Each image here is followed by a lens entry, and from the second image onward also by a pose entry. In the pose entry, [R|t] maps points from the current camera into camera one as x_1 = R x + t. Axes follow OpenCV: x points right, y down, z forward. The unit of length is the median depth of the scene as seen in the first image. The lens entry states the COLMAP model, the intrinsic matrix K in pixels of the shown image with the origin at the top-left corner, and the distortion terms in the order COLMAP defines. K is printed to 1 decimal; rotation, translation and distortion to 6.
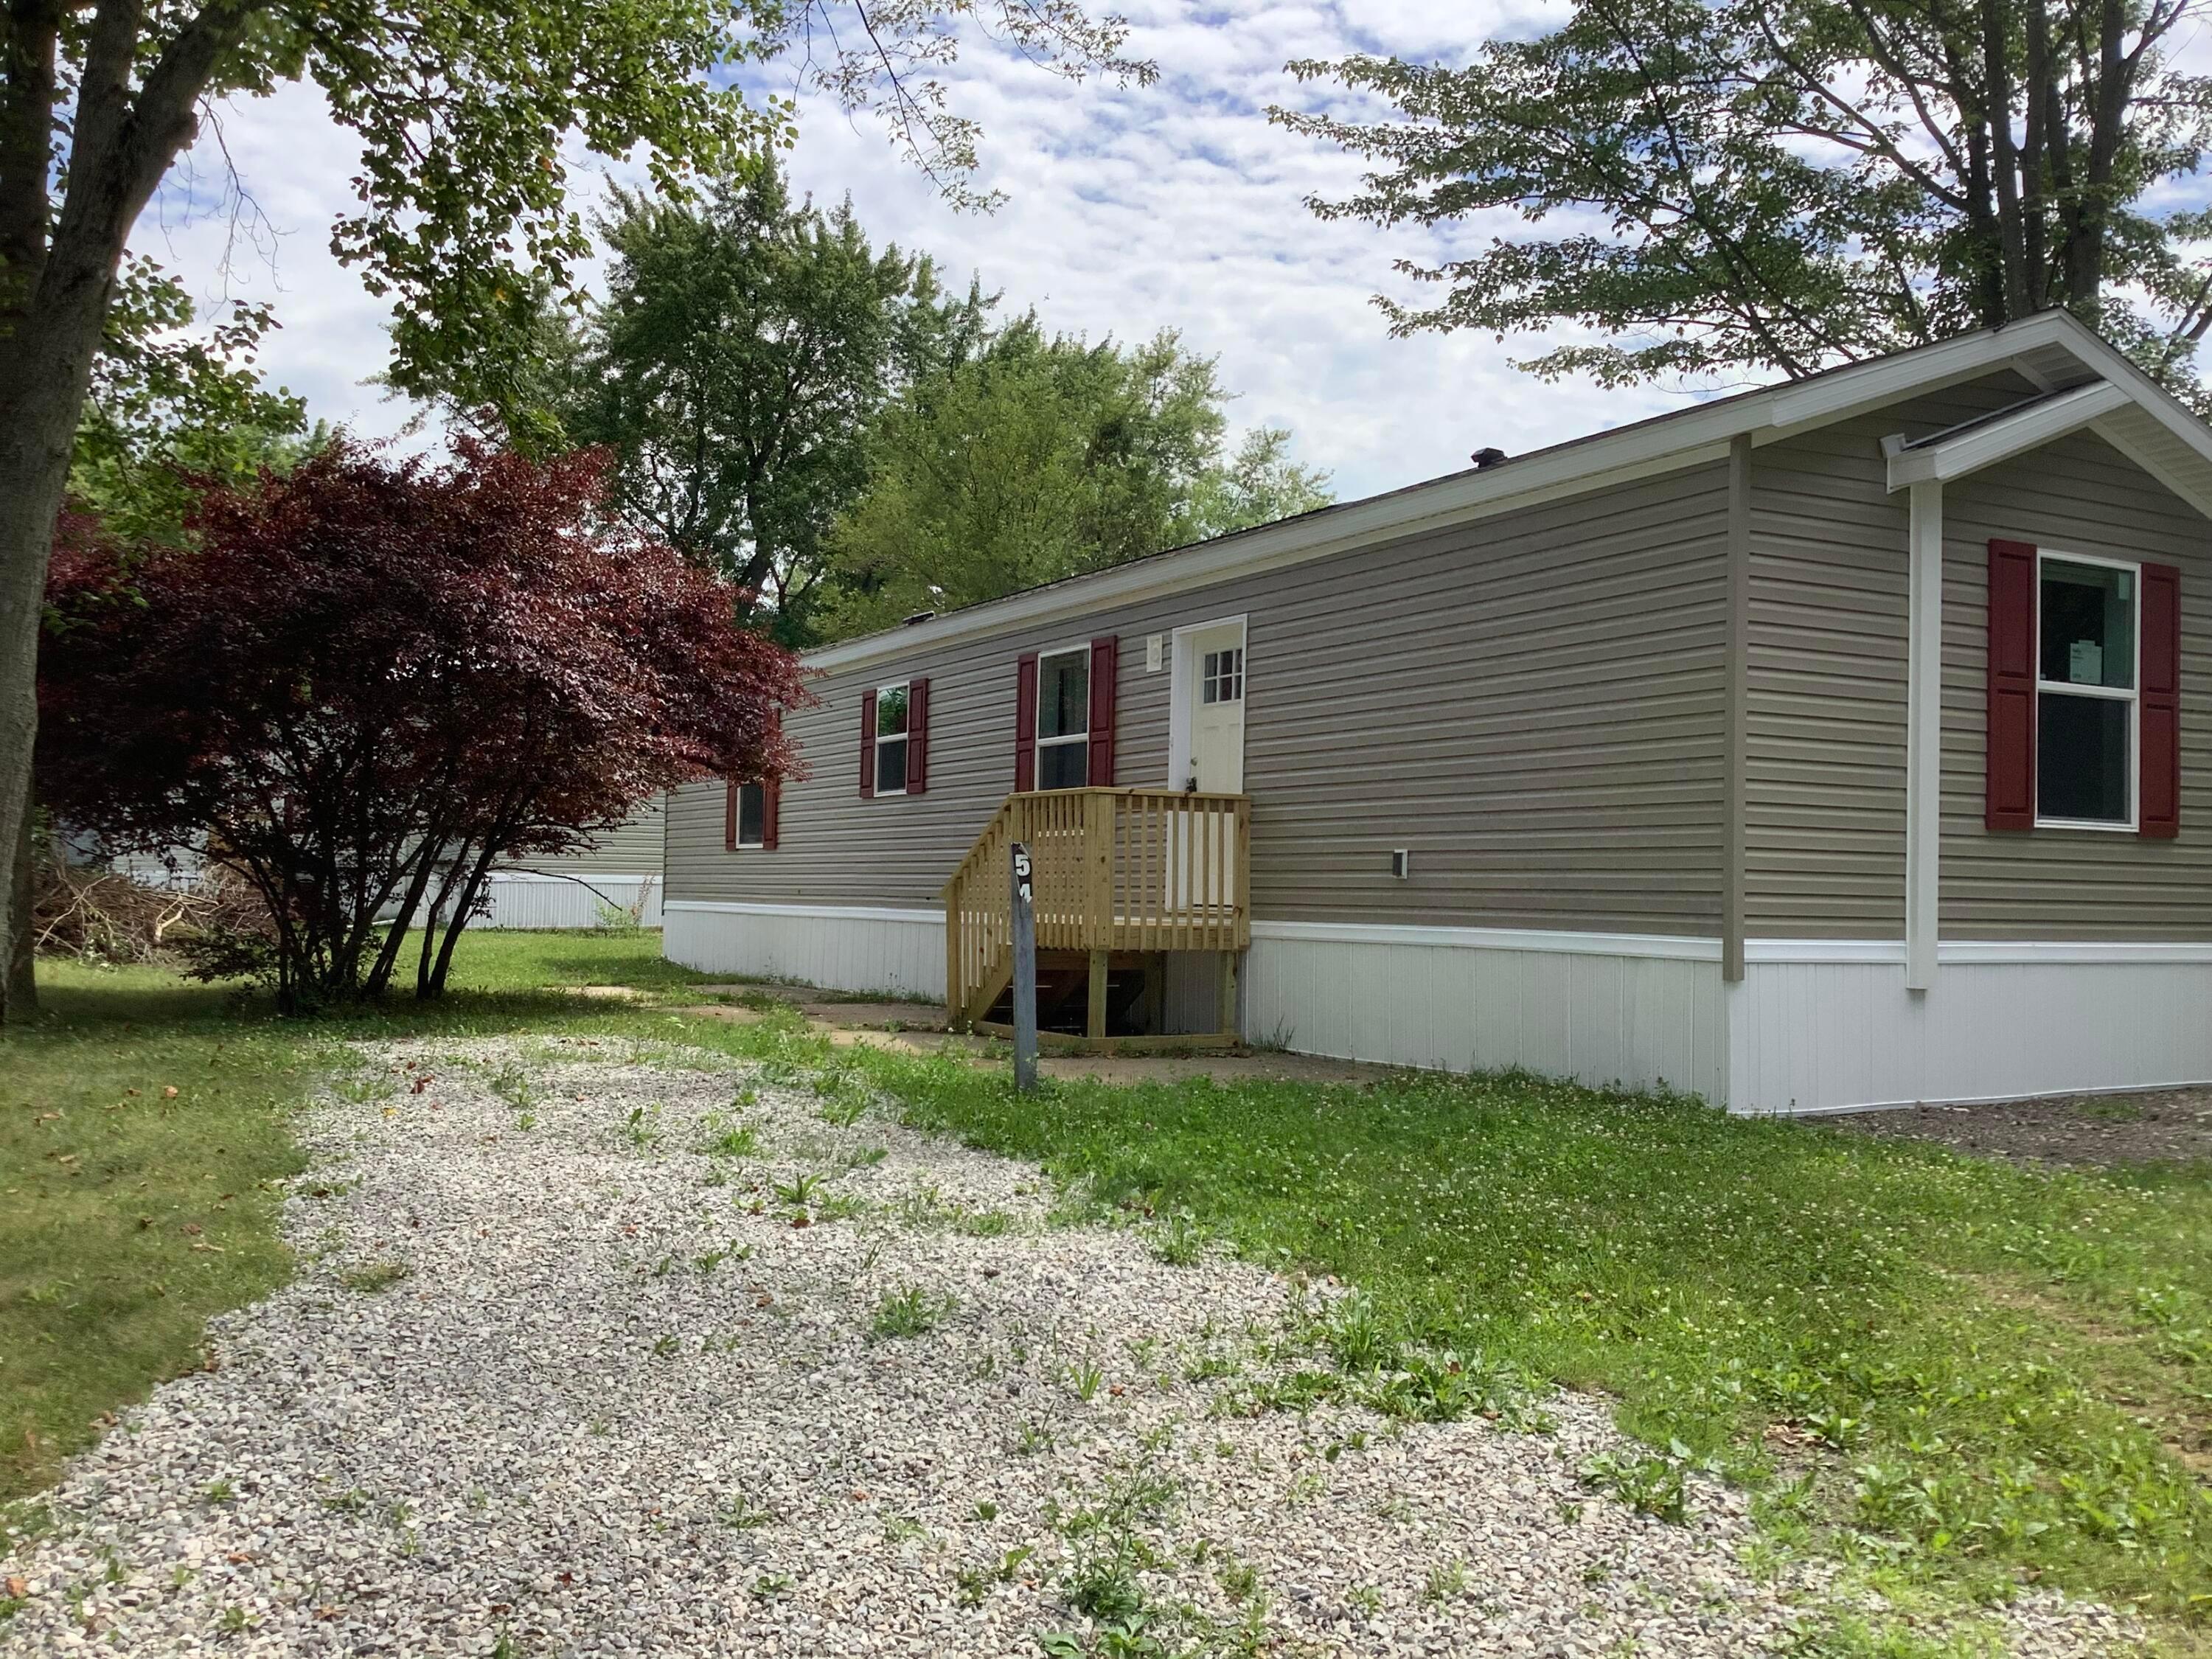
lens RADIAL K [[2038.0, 0, 1088.5], [0, 2038.0, 825.1], [0, 0, 1]] dist [0.036942, 0.000000]
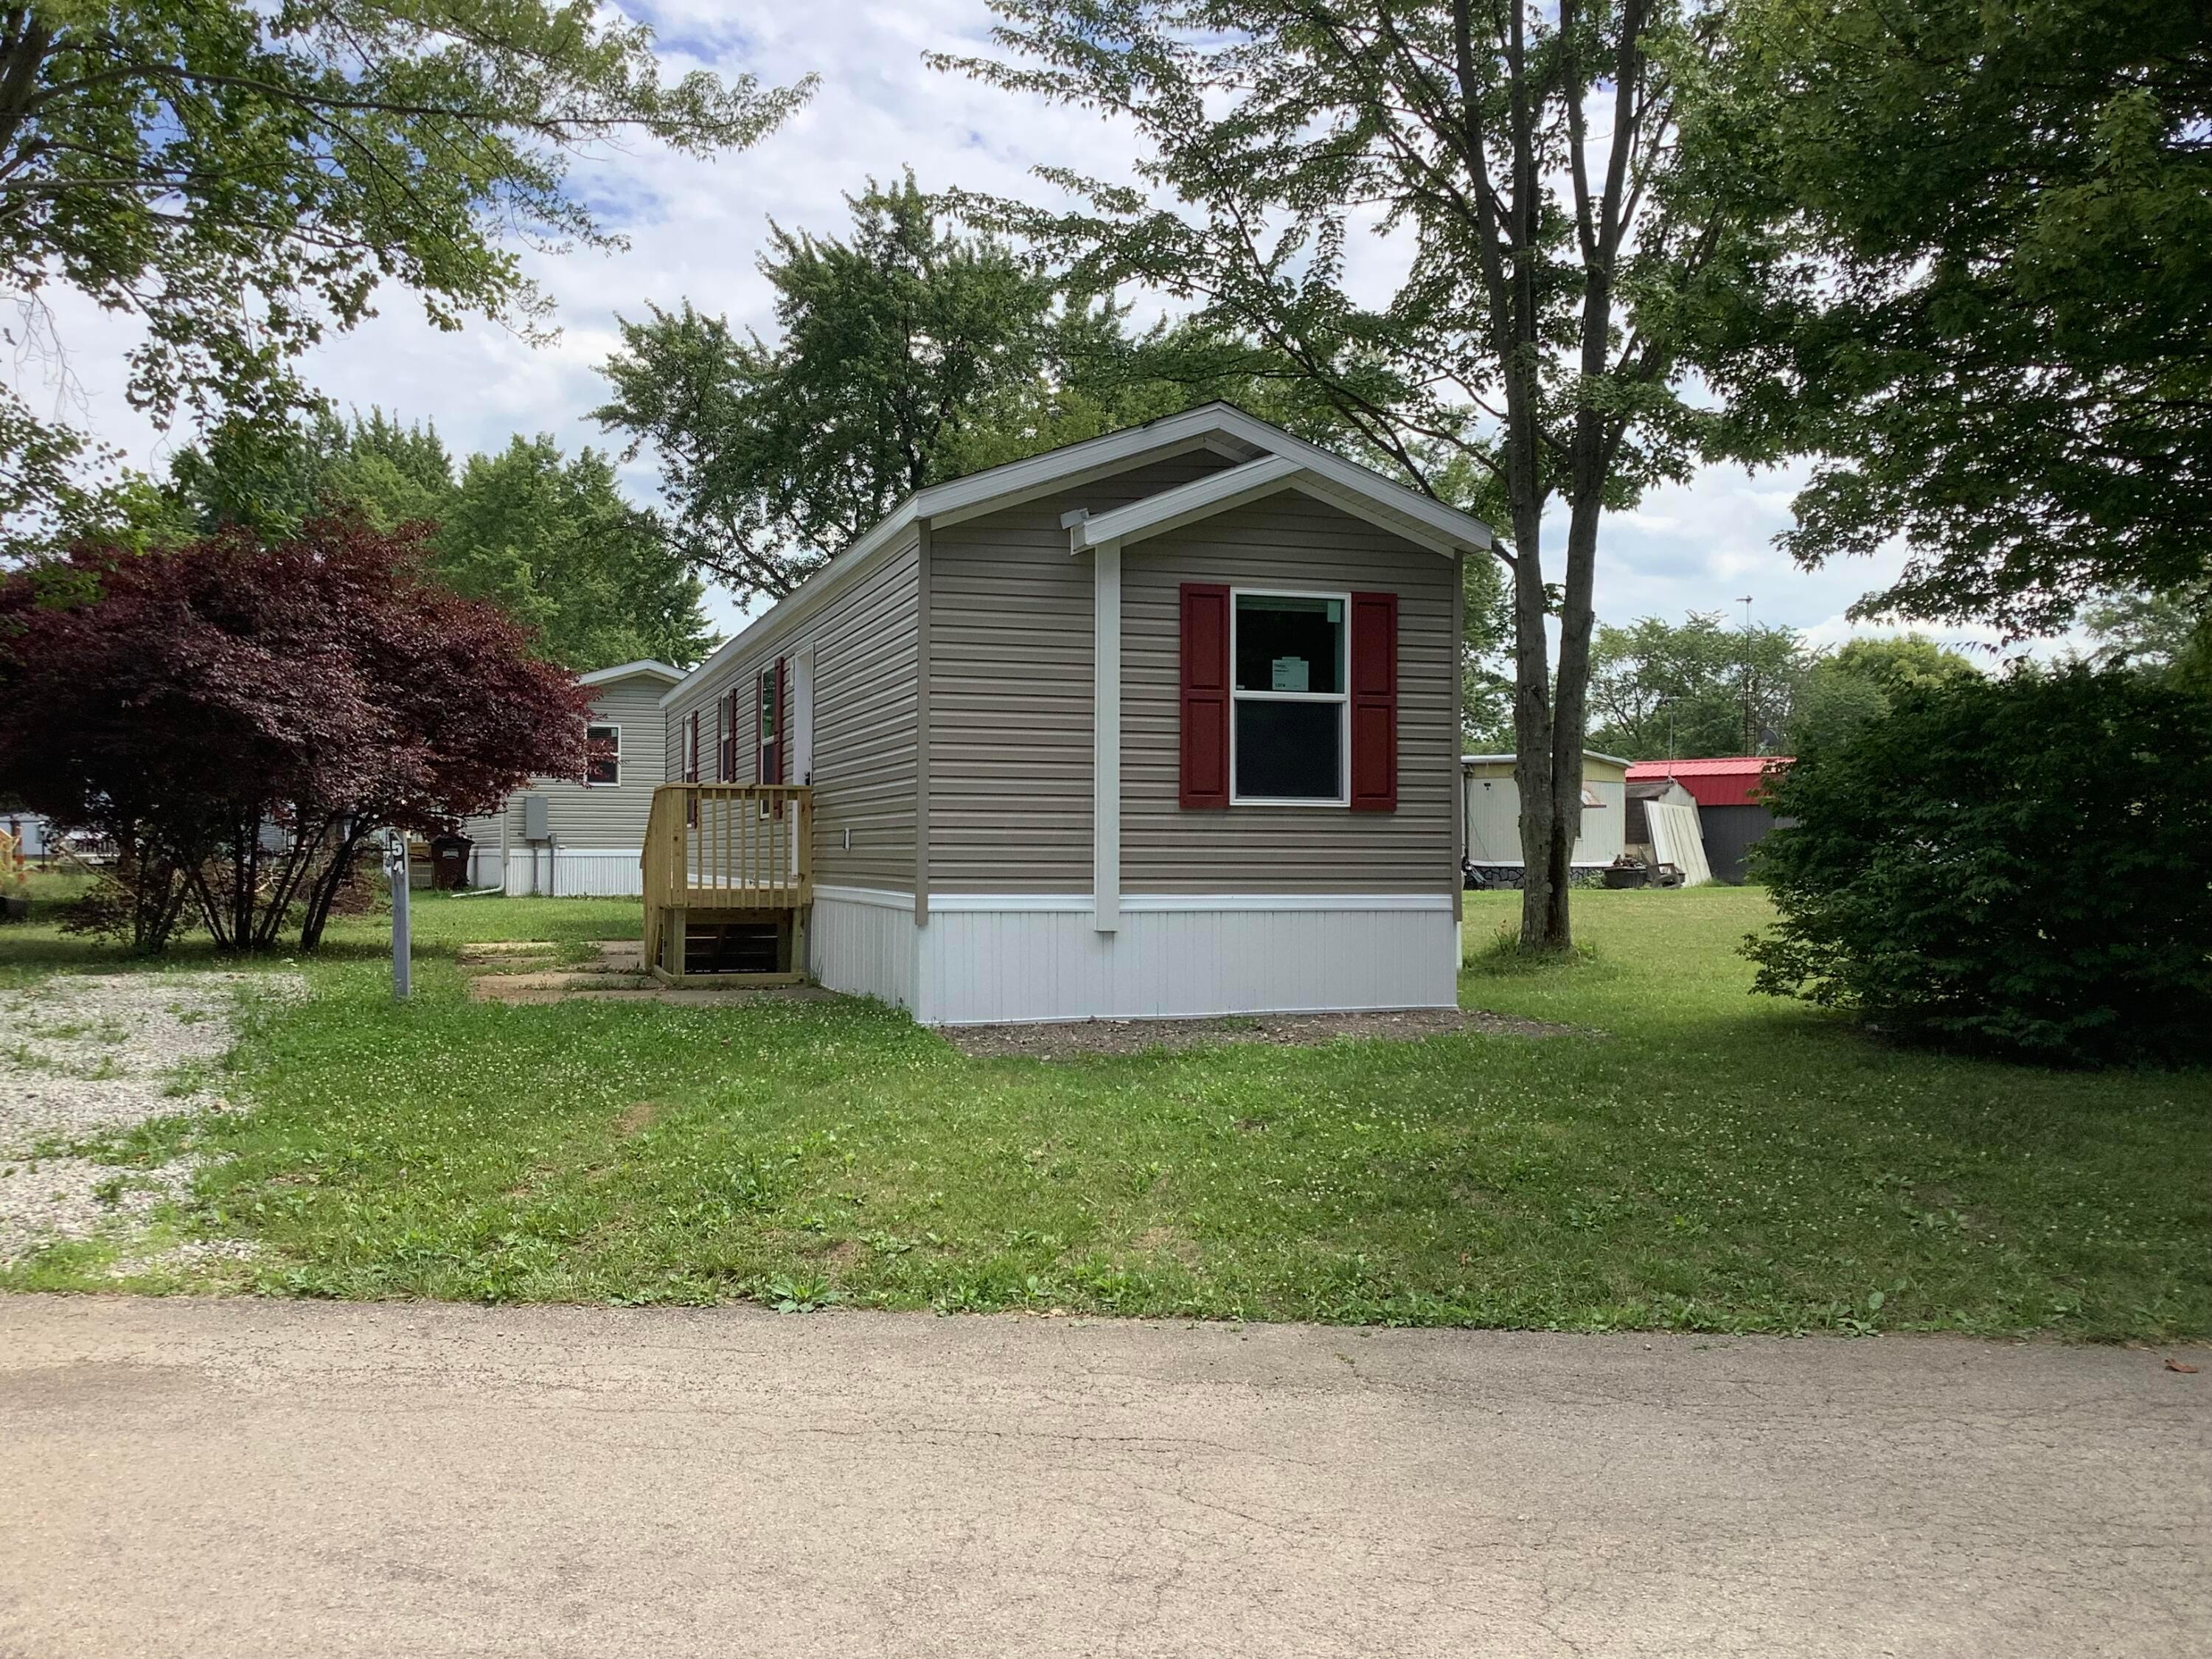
lens RADIAL K [[2038.0, 0, 1114.1], [0, 2038.0, 839.1], [0, 0, 1]] dist [0.036942, 0.000000]
pose [[0.980917, -0.014537, -0.193884, 0.620574], [0.019194, 0.999570, 0.022166, -0.007226], [0.193478, -0.025465, 0.980774, -0.258612]]
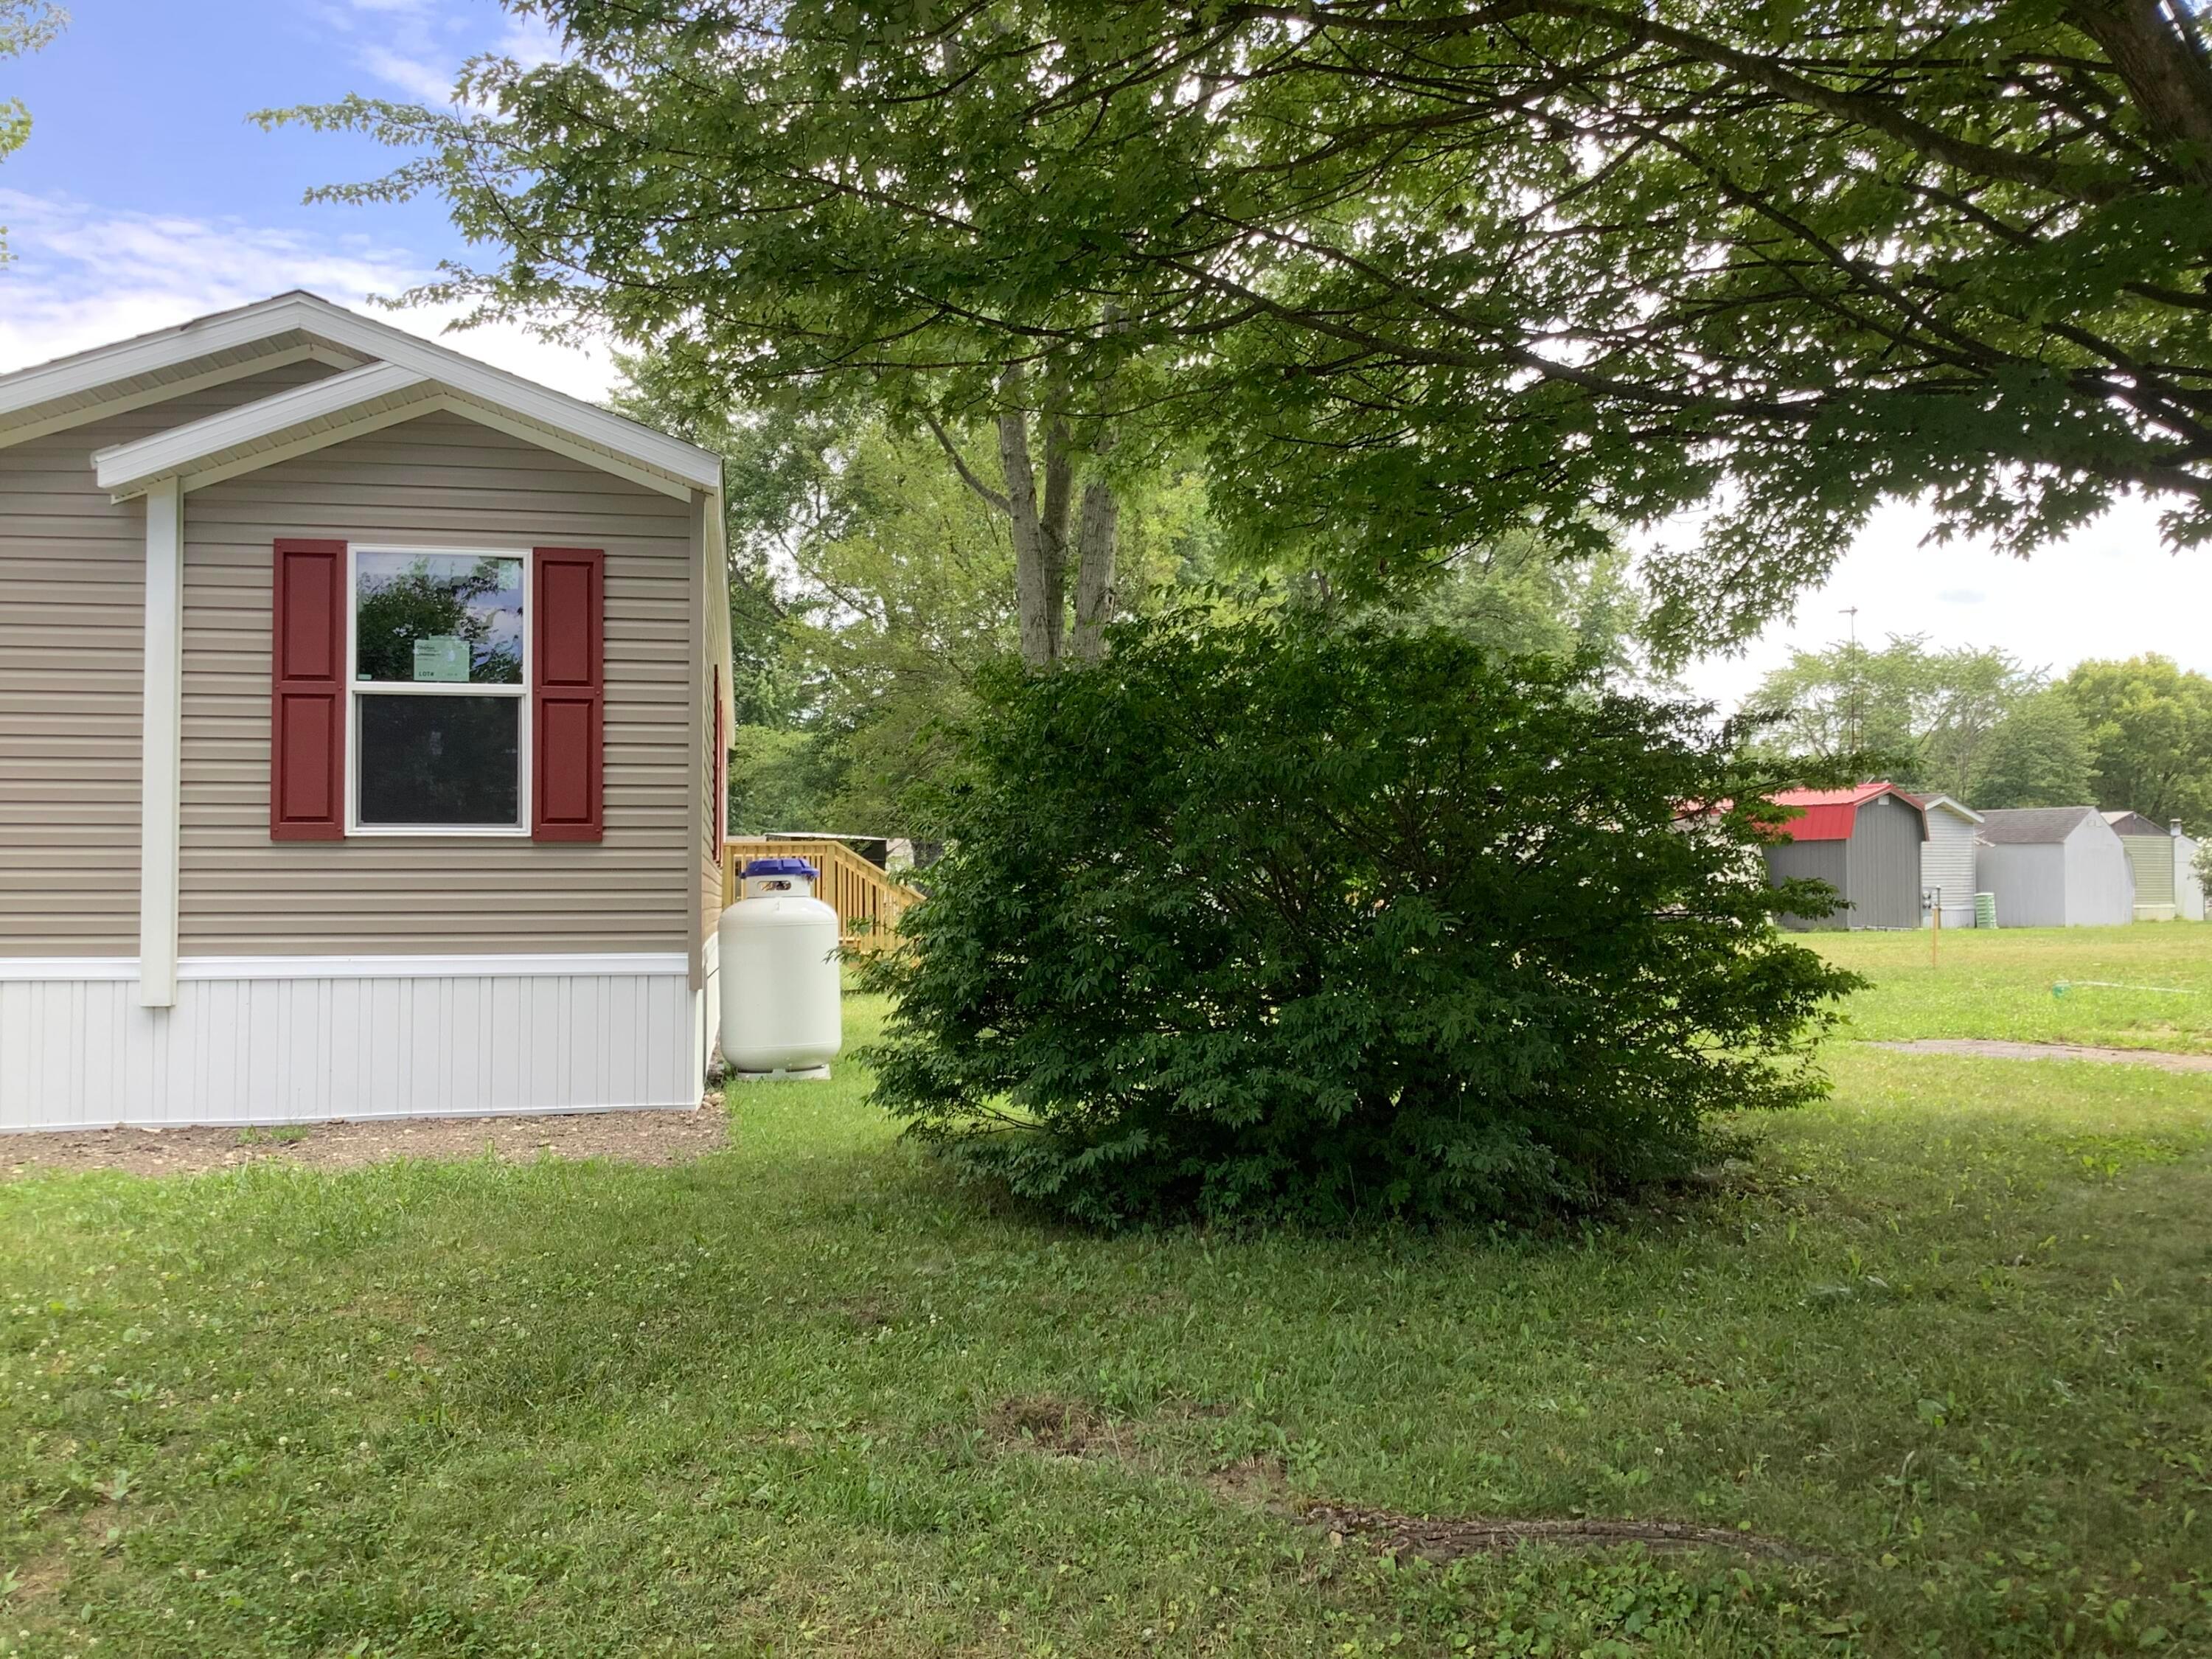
lens RADIAL K [[2038.0, 0, 1113.4], [0, 2038.0, 819.1], [0, 0, 1]] dist [0.036942, 0.000000]
pose [[0.945580, -0.032619, -0.323751, 1.079393], [0.029622, 0.999461, -0.014184, 0.017147], [0.324039, 0.003822, 0.946036, 0.208975]]
